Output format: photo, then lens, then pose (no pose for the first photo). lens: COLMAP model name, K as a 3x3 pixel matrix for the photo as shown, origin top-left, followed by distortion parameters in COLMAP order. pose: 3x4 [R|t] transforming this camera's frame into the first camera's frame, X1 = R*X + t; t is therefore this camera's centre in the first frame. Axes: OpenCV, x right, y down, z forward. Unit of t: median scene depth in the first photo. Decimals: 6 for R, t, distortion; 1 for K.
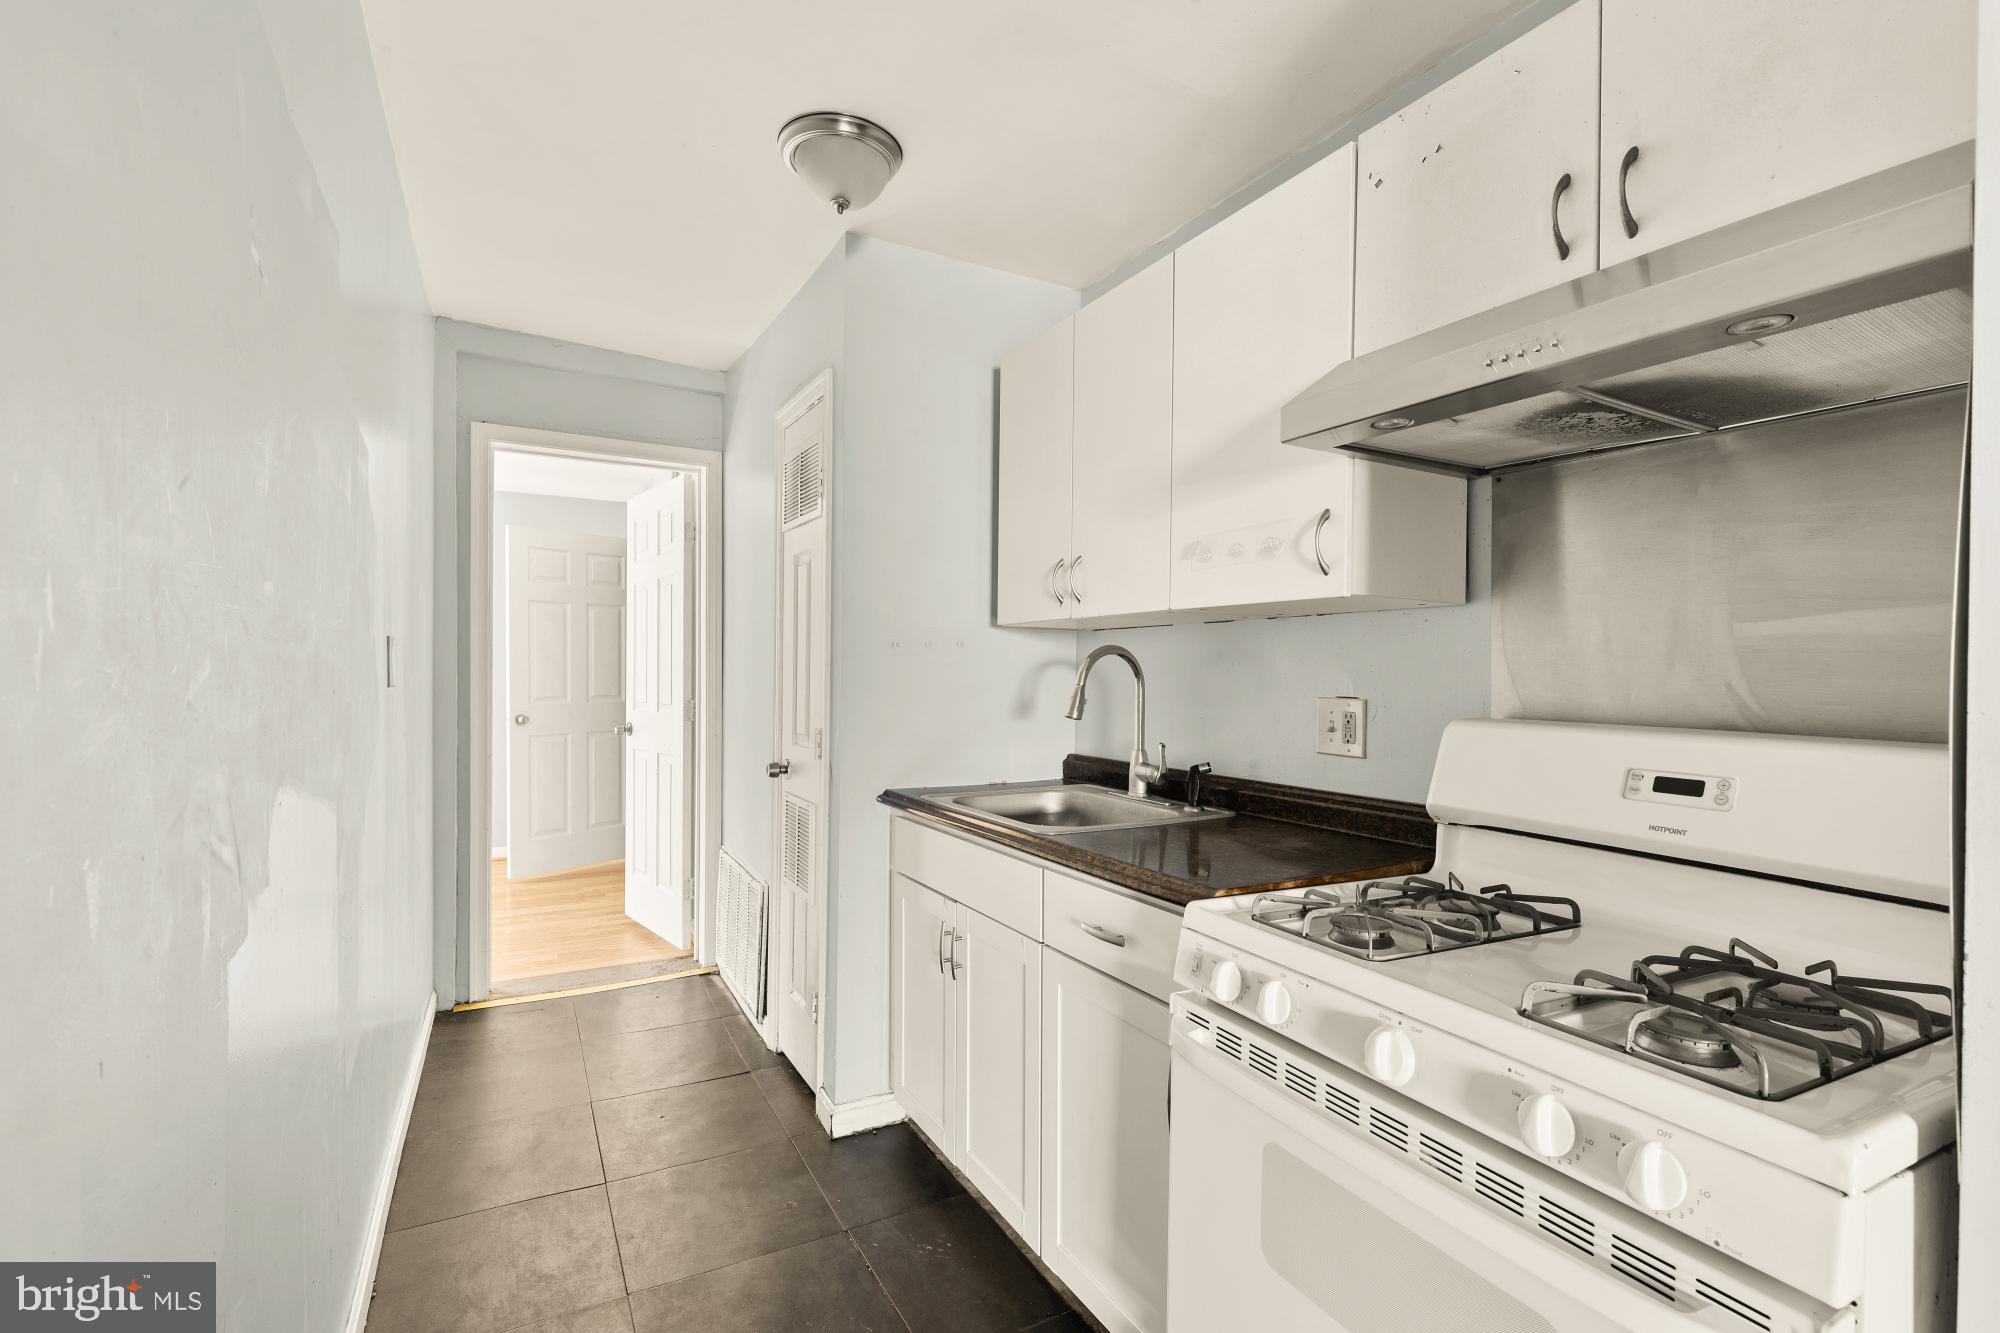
lens RADIAL K [[898.9, 0, 987.4], [0, 898.9, 666.3], [0, 0, 1]] dist [0.005263, -0.000477]
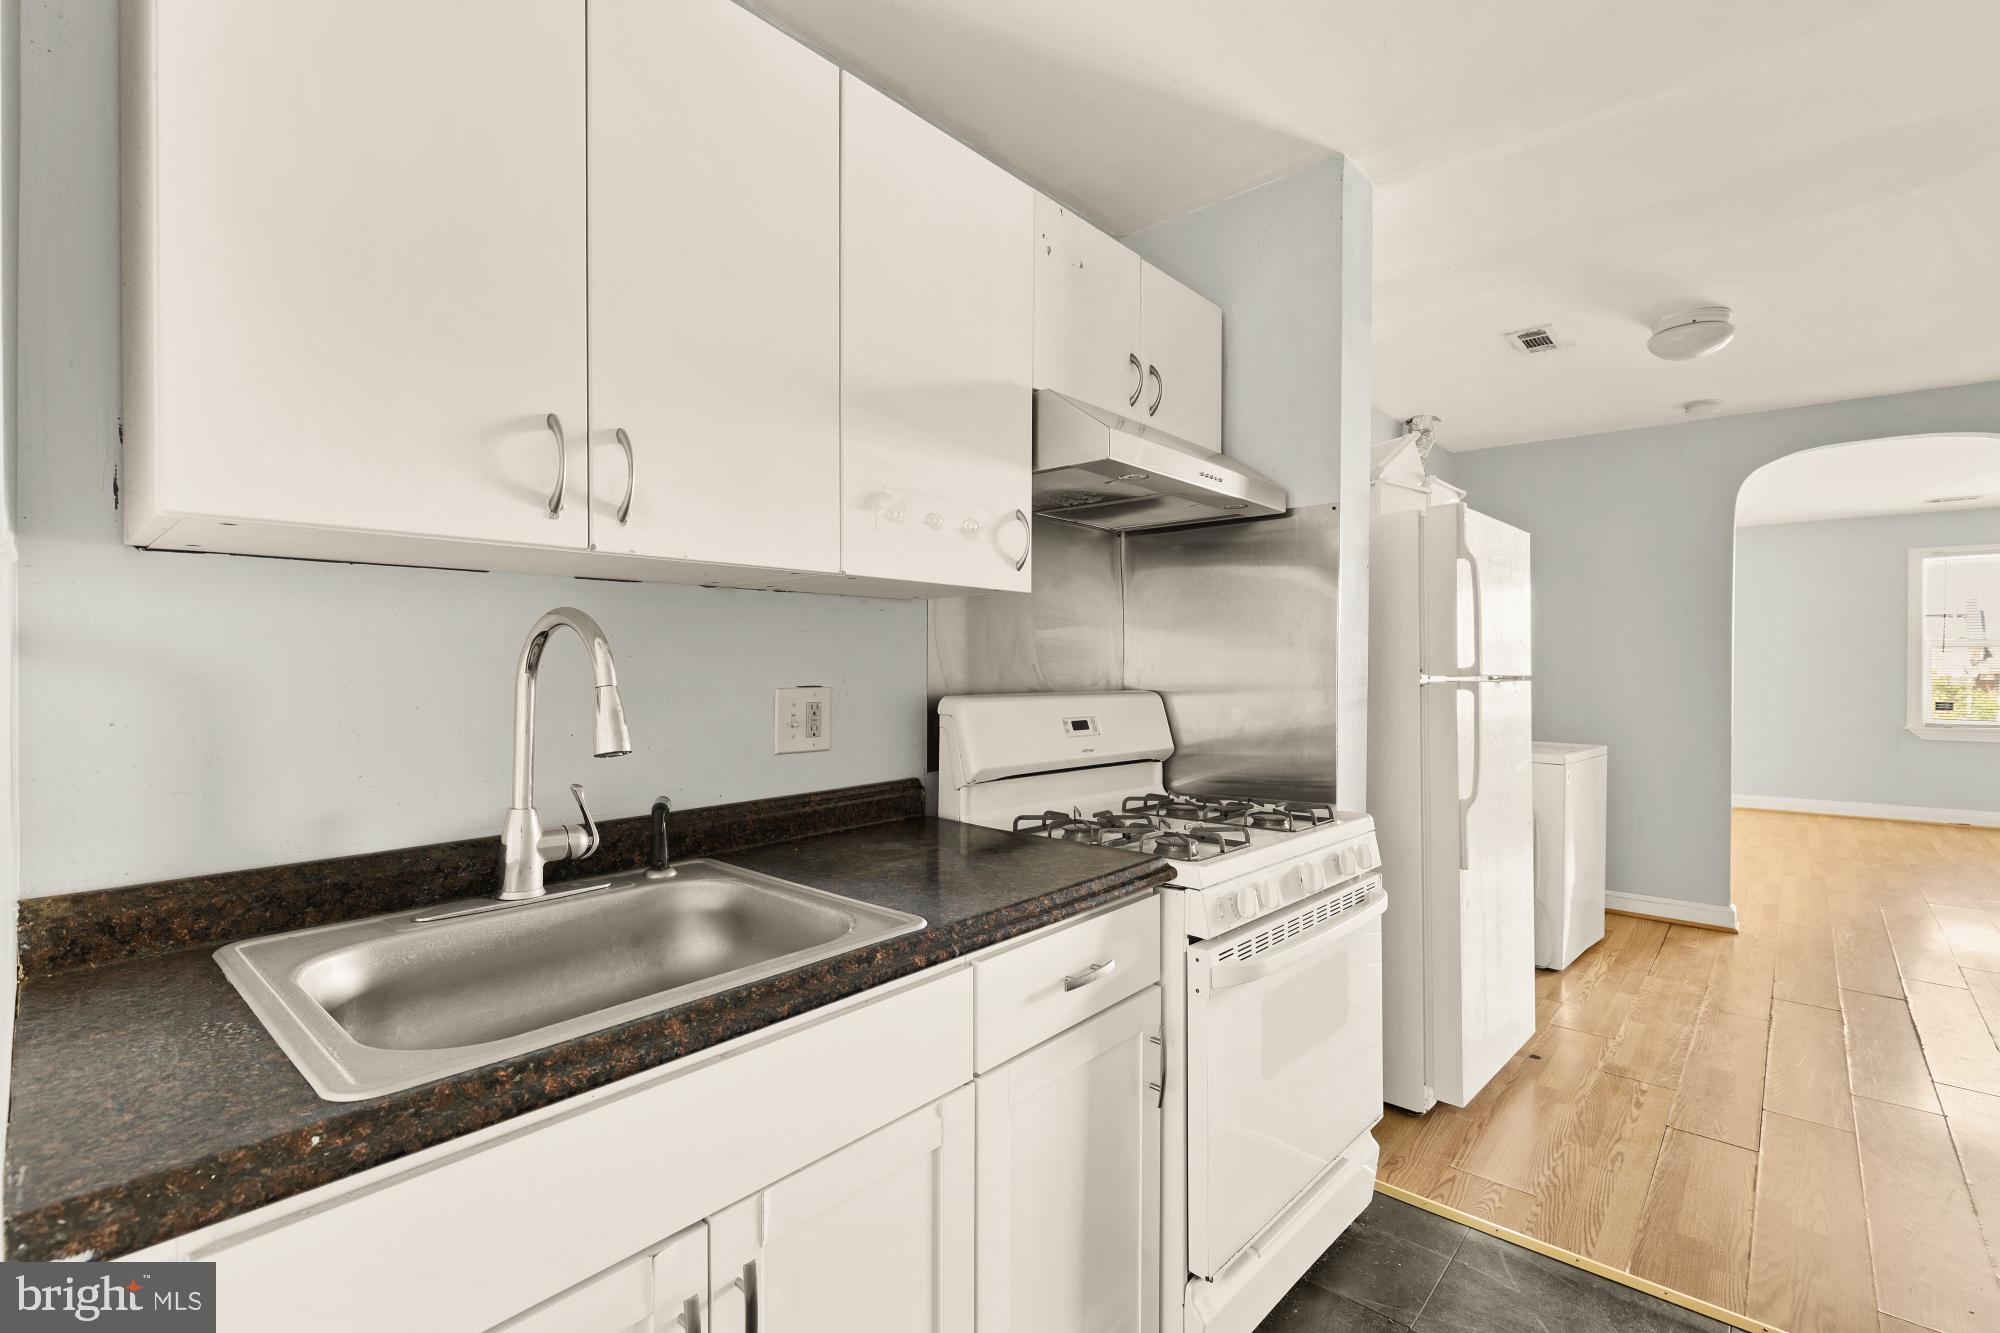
lens RADIAL K [[898.9, 0, 987.4], [0, 898.9, 666.3], [0, 0, 1]] dist [0.005263, -0.000477]
pose [[-0.342395, -0.013802, 0.939455, -0.513315], [-0.011706, 0.999877, 0.010423, 0.002643], [-0.939483, -0.007429, -0.342515, 1.141131]]
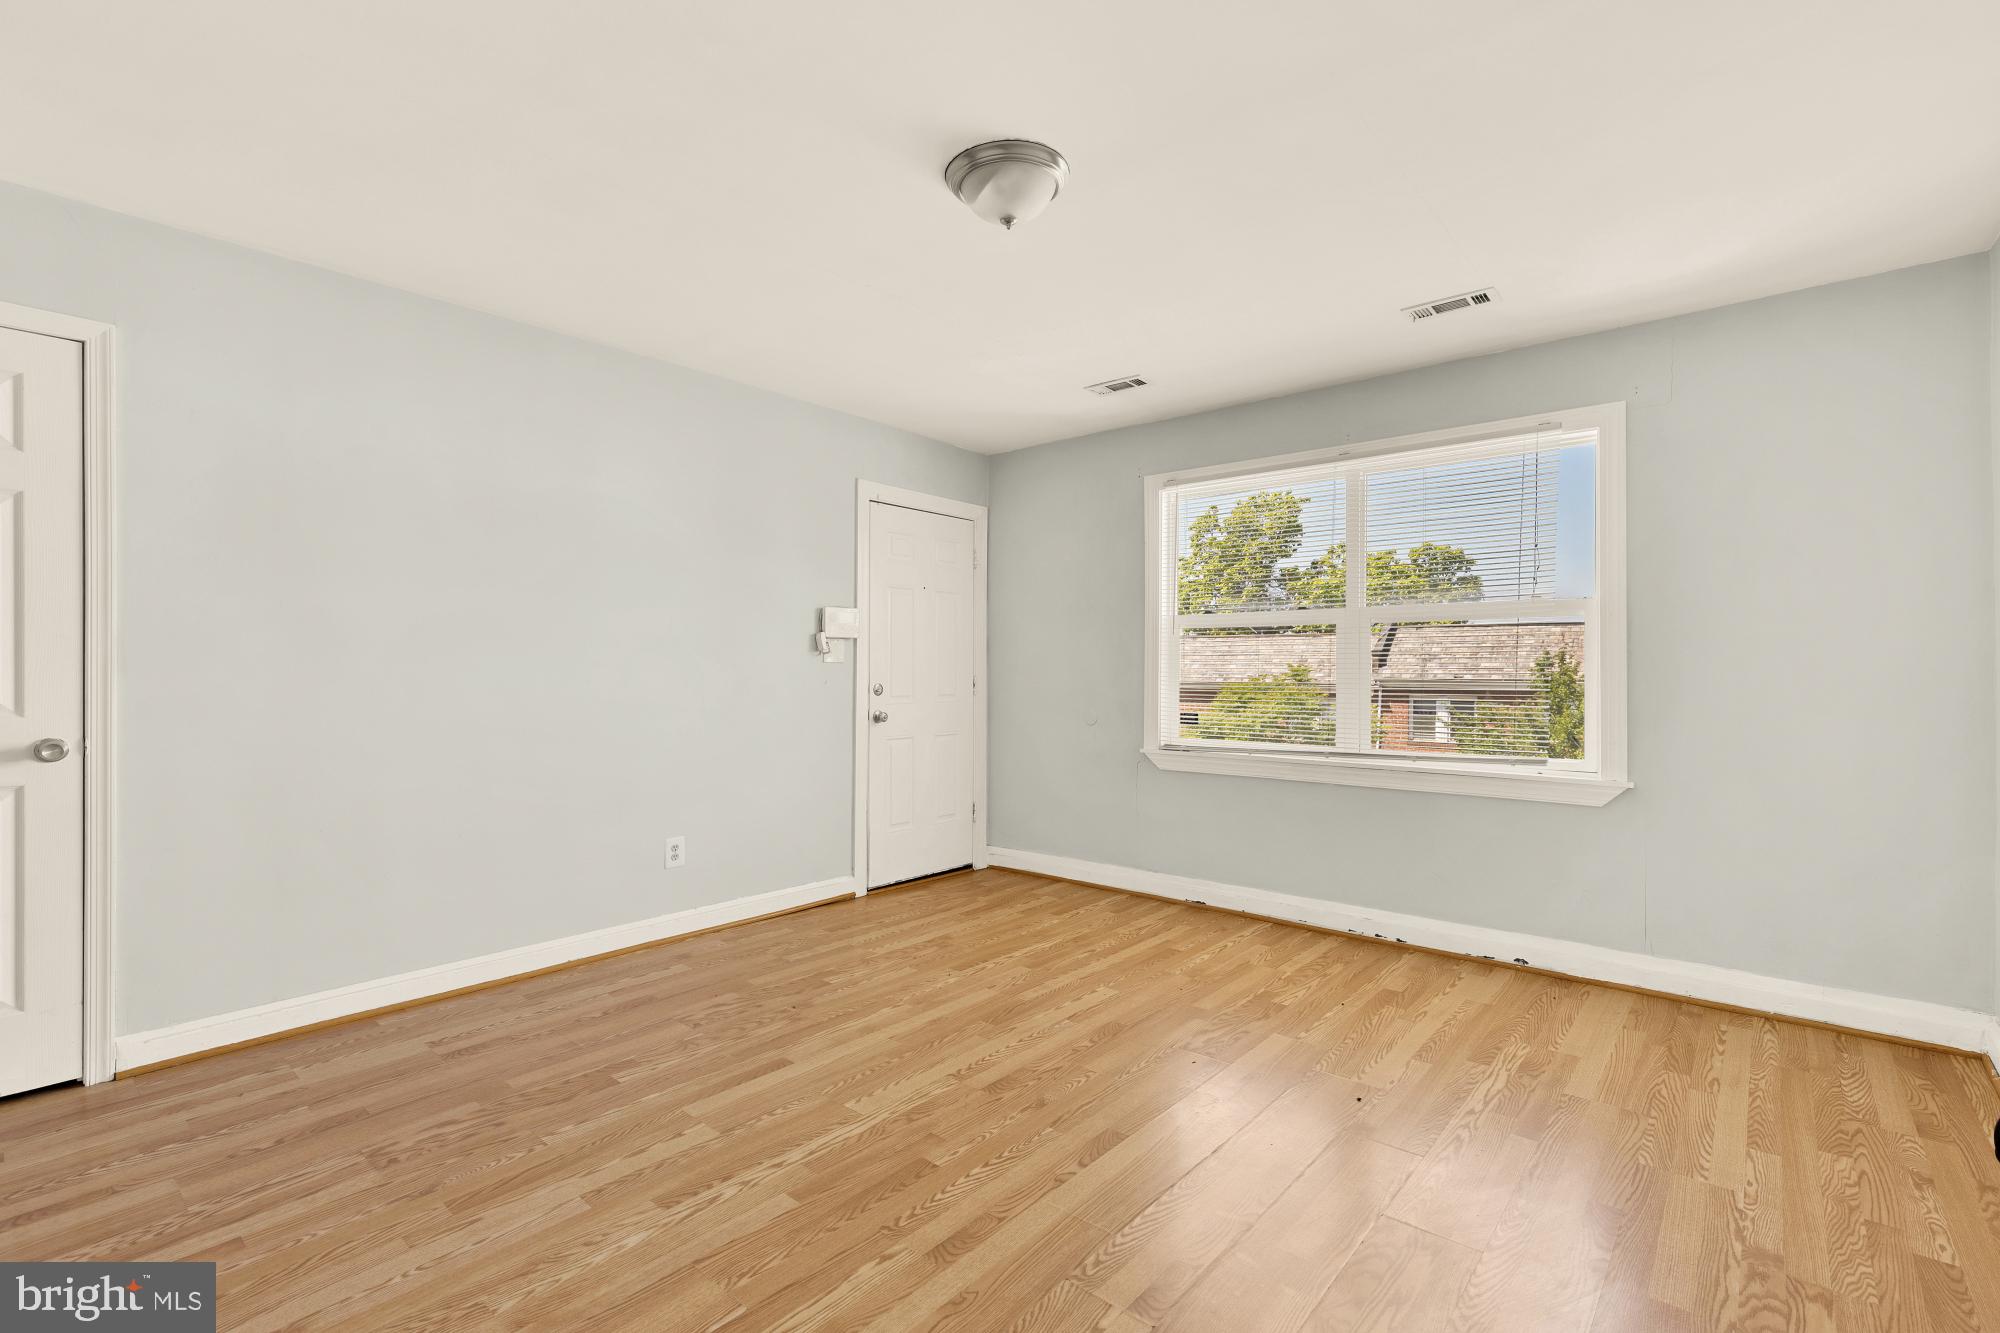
lens RADIAL K [[898.9, 0, 987.4], [0, 898.9, 666.3], [0, 0, 1]] dist [0.005263, -0.000477]
pose [[-0.355977, -0.006449, 0.934472, -0.411822], [-0.012705, 0.999917, 0.002061, 0.028868], [-0.934408, -0.011139, -0.356030, -3.066182]]
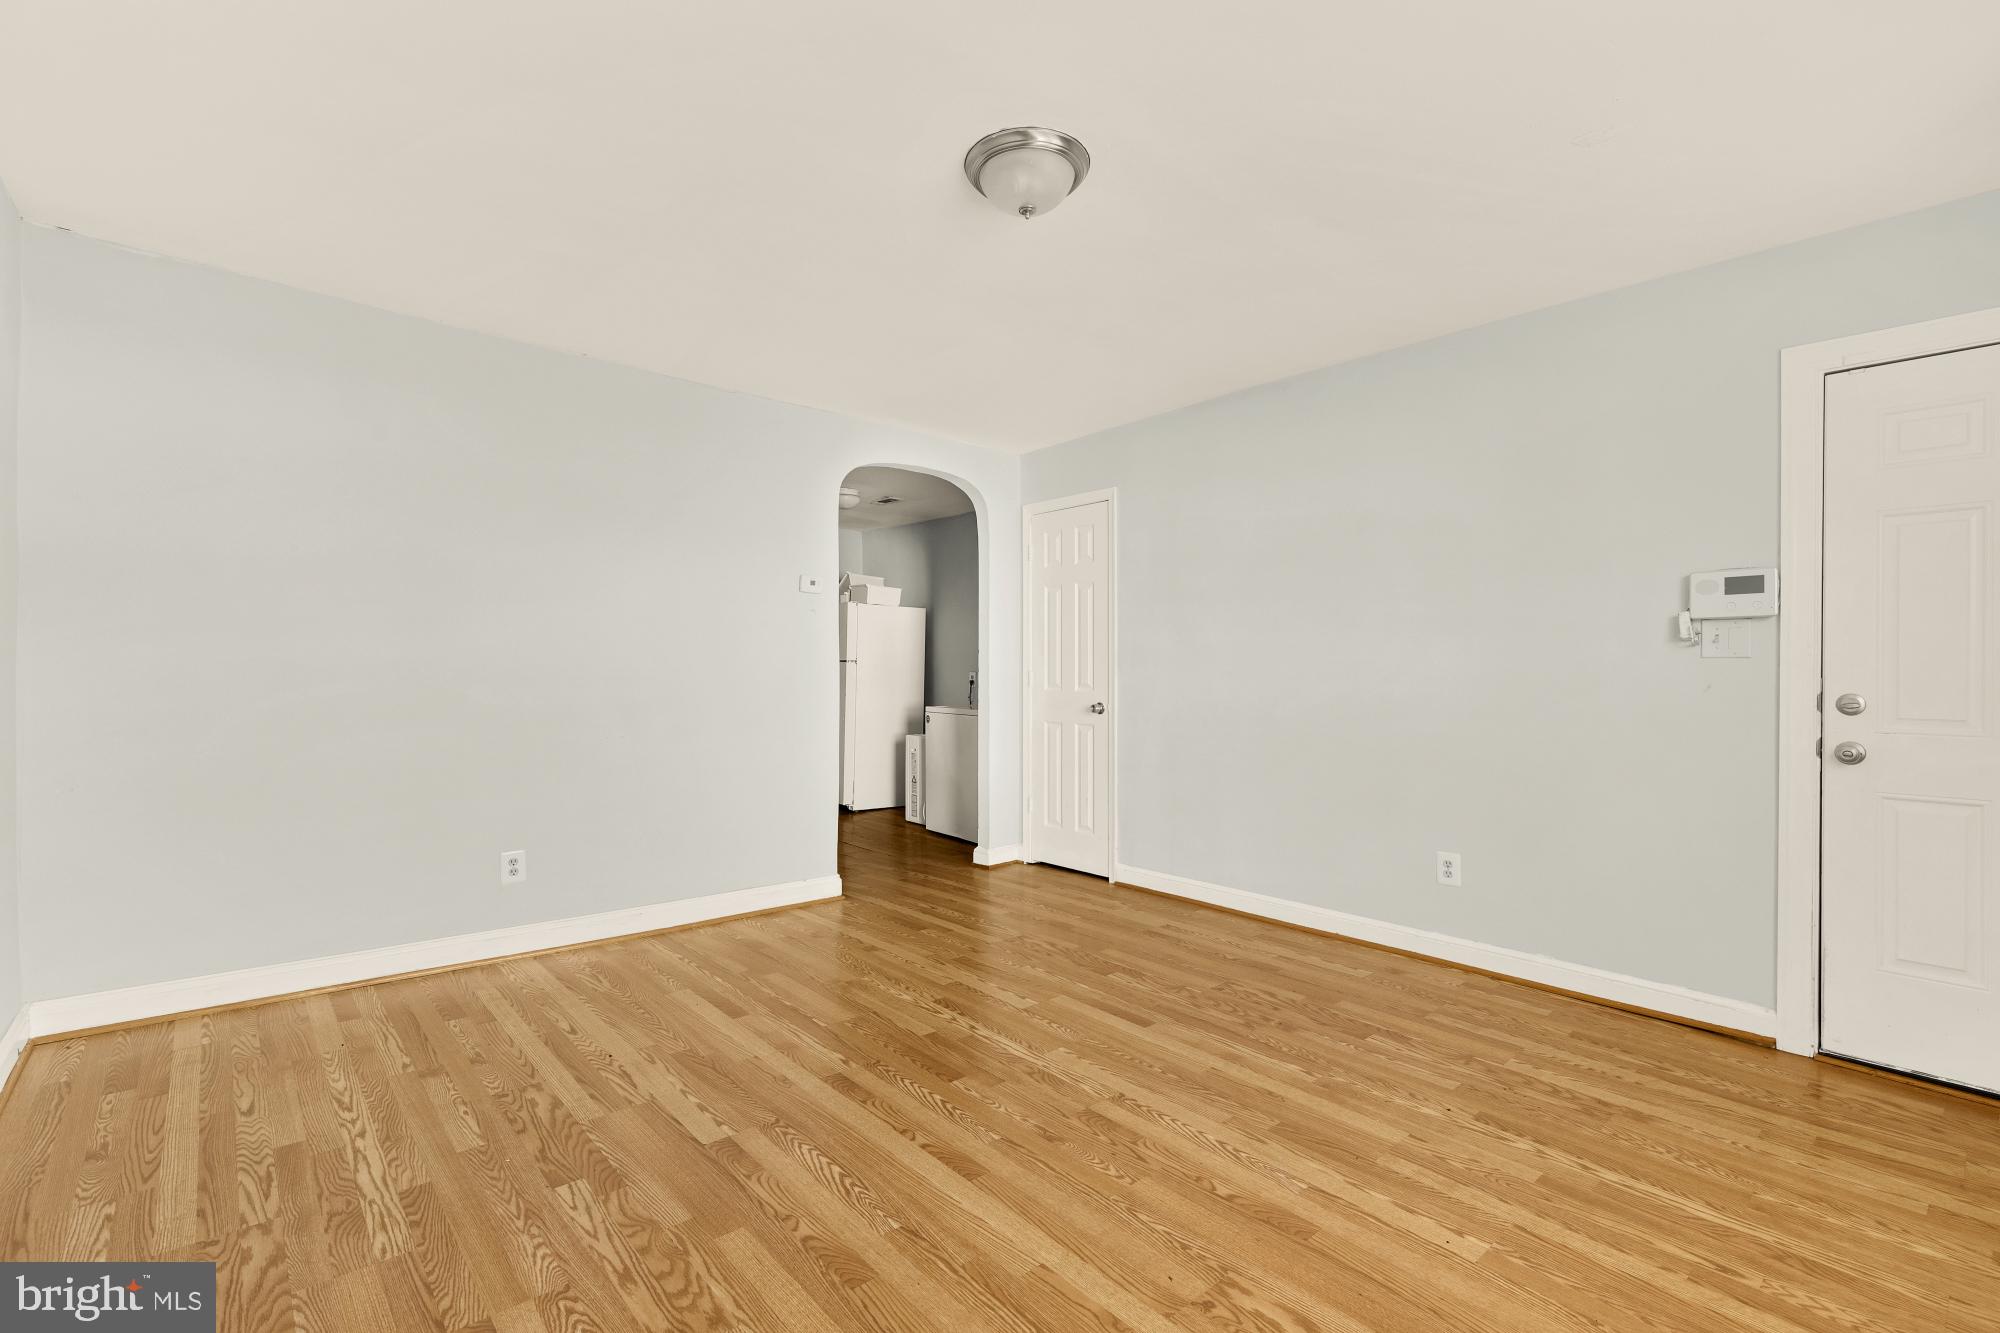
lens RADIAL K [[898.0, 0, 1013.3], [0, 898.0, 669.4], [0, 0, 1]] dist [0.010720, -0.000651]
pose [[0.971394, -0.005335, 0.237413, 0.564732], [0.002872, 0.999938, 0.010721, 0.029222], [-0.237456, -0.009733, 0.971350, -4.990103]]
